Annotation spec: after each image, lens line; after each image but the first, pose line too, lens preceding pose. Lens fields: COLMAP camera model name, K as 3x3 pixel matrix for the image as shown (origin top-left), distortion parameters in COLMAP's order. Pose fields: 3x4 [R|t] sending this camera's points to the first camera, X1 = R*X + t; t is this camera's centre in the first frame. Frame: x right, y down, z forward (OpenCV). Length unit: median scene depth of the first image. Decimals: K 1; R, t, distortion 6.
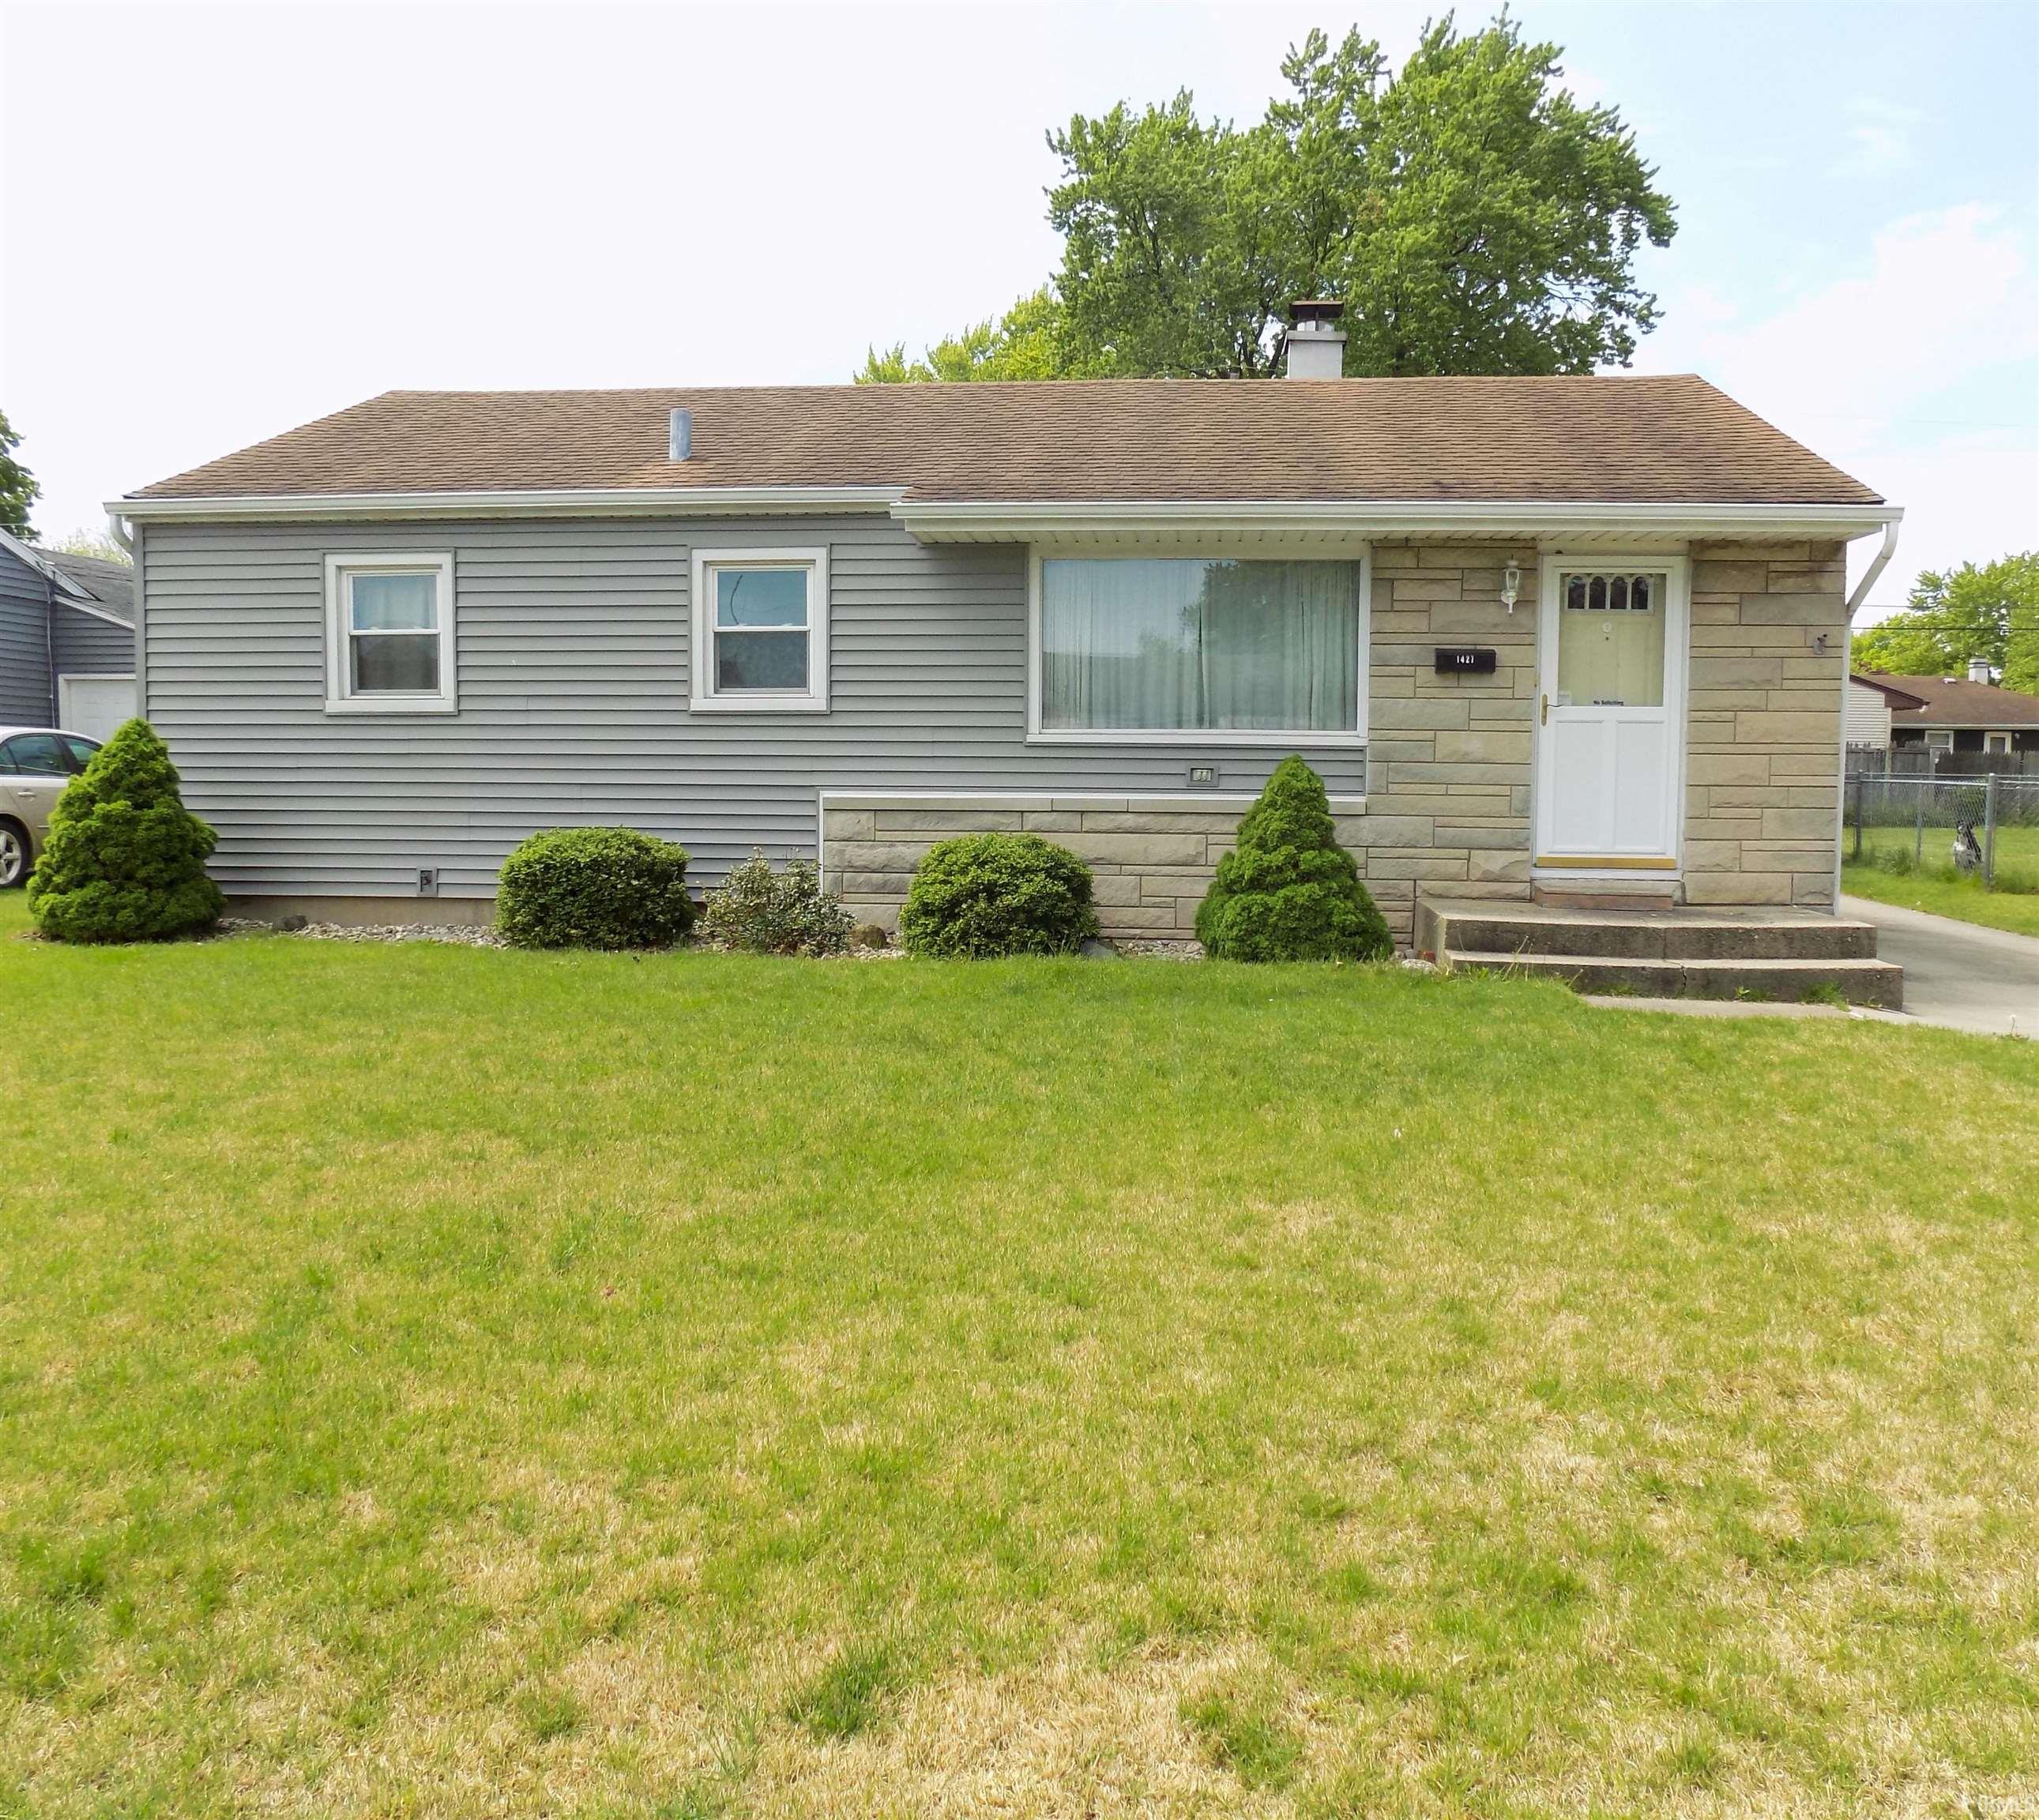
lens RADIAL K [[1709.2, 0, 1019.5], [0, 1709.2, 910.0], [0, 0, 1]] dist [-0.106883, 0.164841]
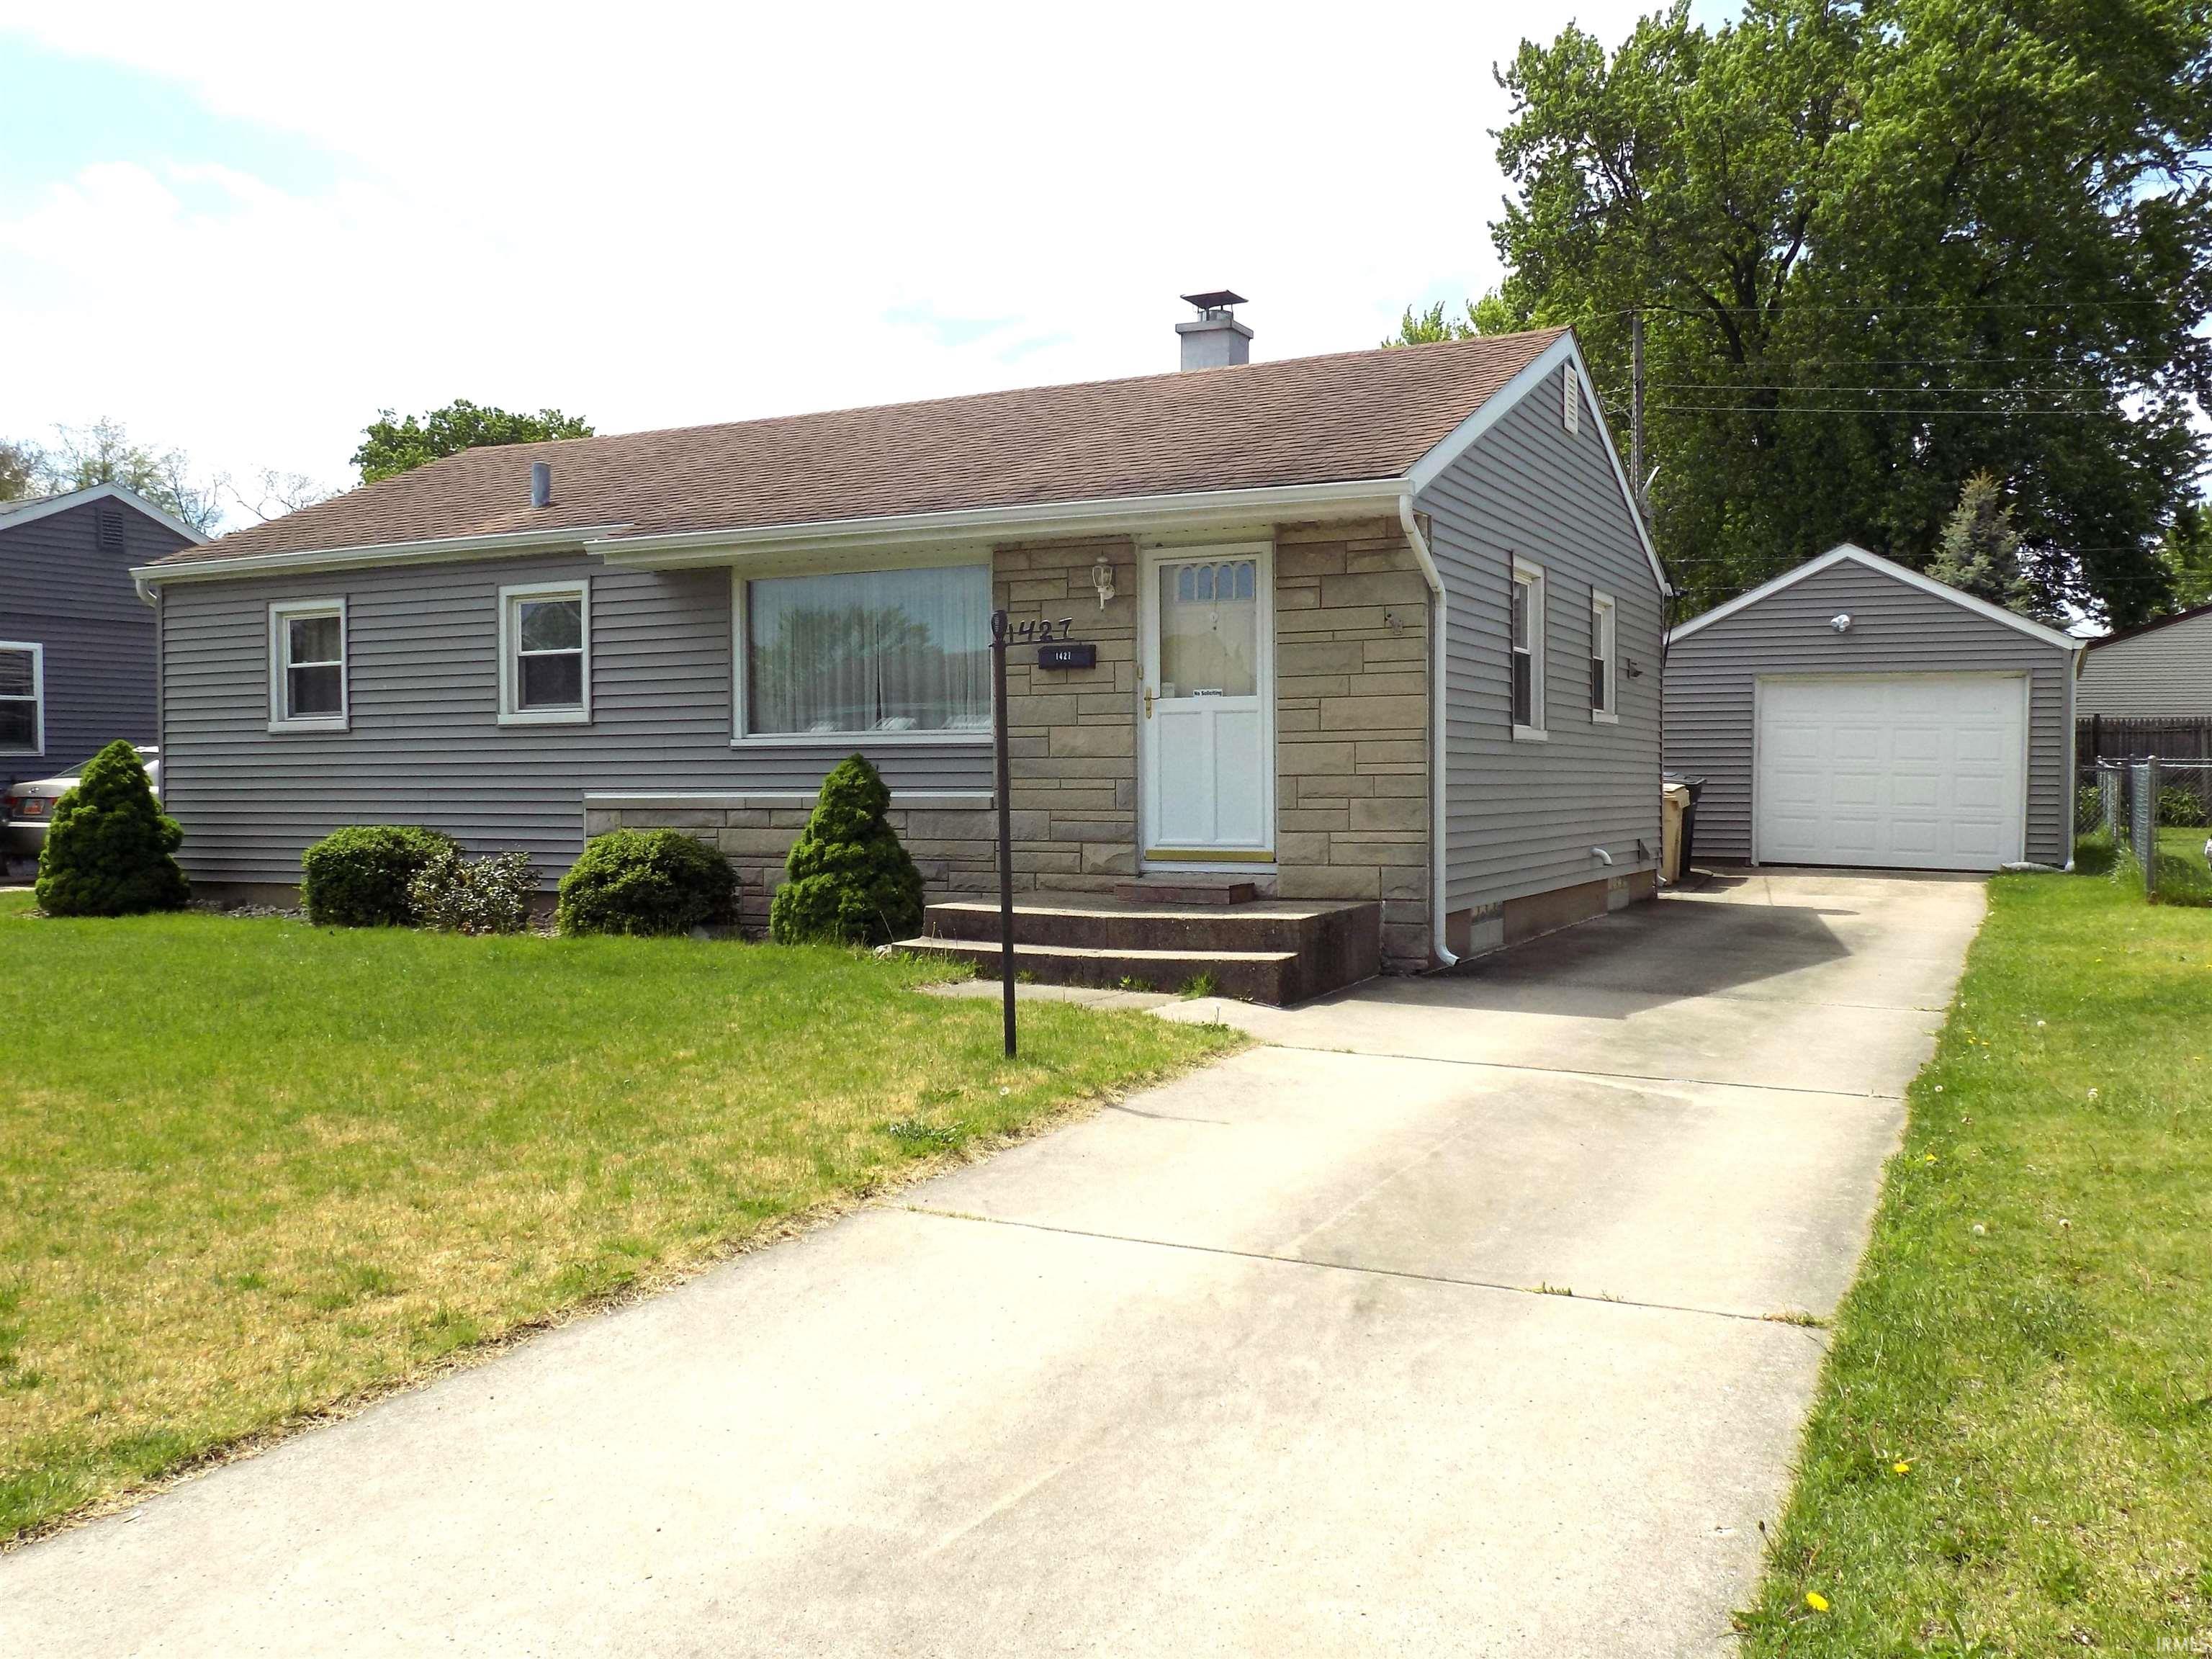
lens RADIAL K [[1887.3, 0, 1105.5], [0, 1887.3, 840.3], [0, 0, 1]] dist [-0.012652, -0.004928]
pose [[0.930159, -0.002407, -0.367149, 0.695450], [-0.013351, 0.999095, -0.040373, 0.008343], [0.366914, 0.042455, 0.929286, -0.043023]]
